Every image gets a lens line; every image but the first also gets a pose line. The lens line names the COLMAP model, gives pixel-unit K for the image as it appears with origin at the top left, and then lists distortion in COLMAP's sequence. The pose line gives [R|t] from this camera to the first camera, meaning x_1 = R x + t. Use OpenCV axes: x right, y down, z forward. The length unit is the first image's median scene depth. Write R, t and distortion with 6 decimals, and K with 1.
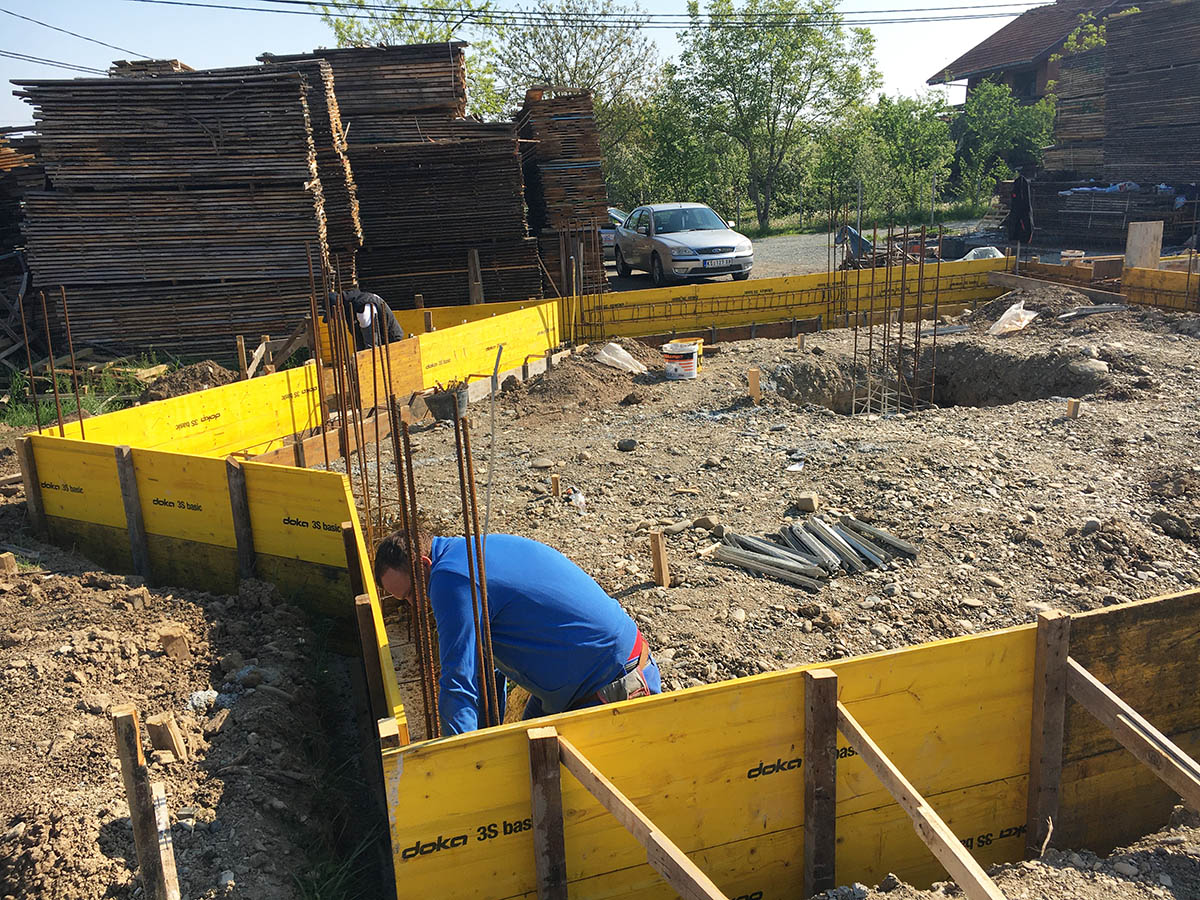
lens RADIAL K [[1038.1, 0, 600.0], [0, 1038.1, 450.0], [0, 0, 1]] dist [0.017535, -0.001506]
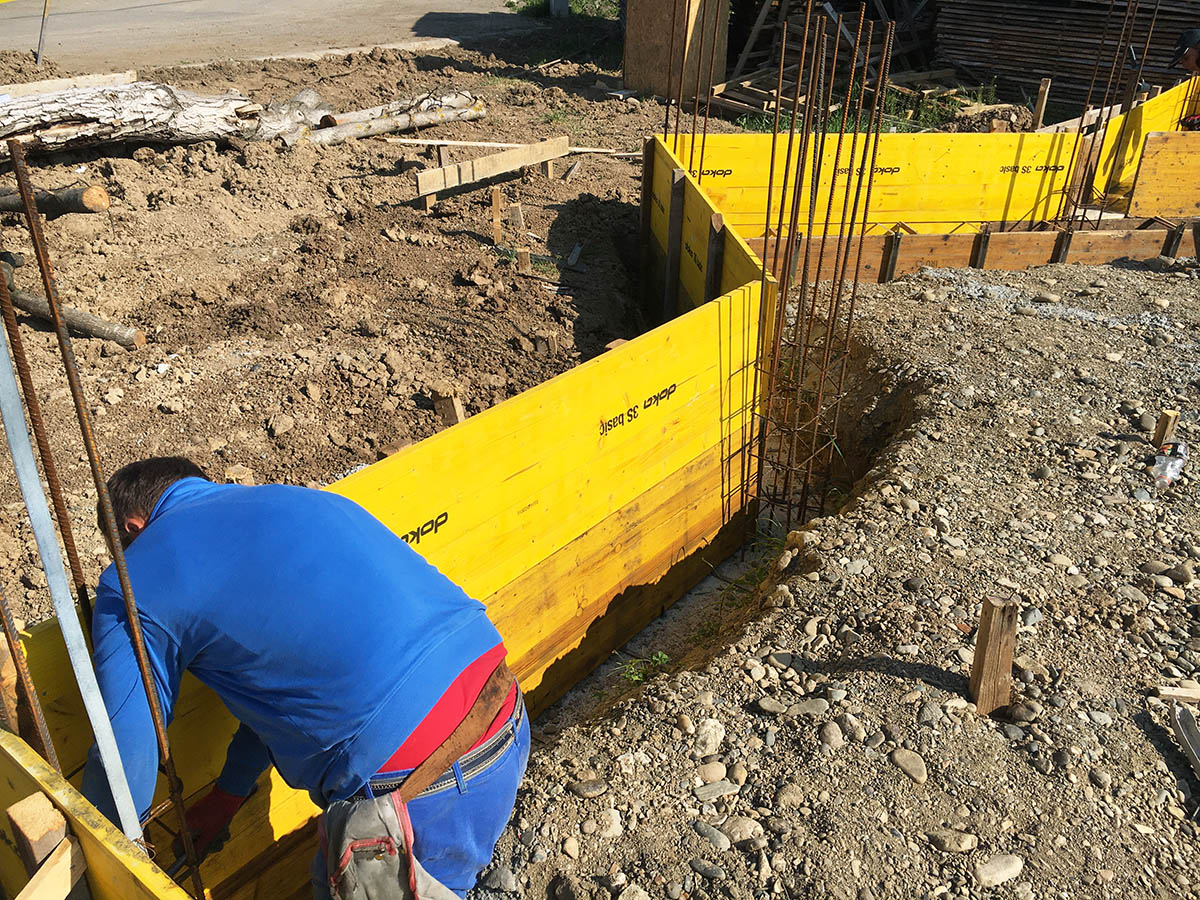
lens RADIAL K [[1038.1, 0, 600.0], [0, 1038.1, 450.0], [0, 0, 1]] dist [0.017535, -0.001506]
pose [[0.558341, 0.431846, -0.708353, 0.187785], [-0.255878, 0.901852, 0.348123, -0.071755], [0.789165, -0.013119, 0.614041, 0.420573]]
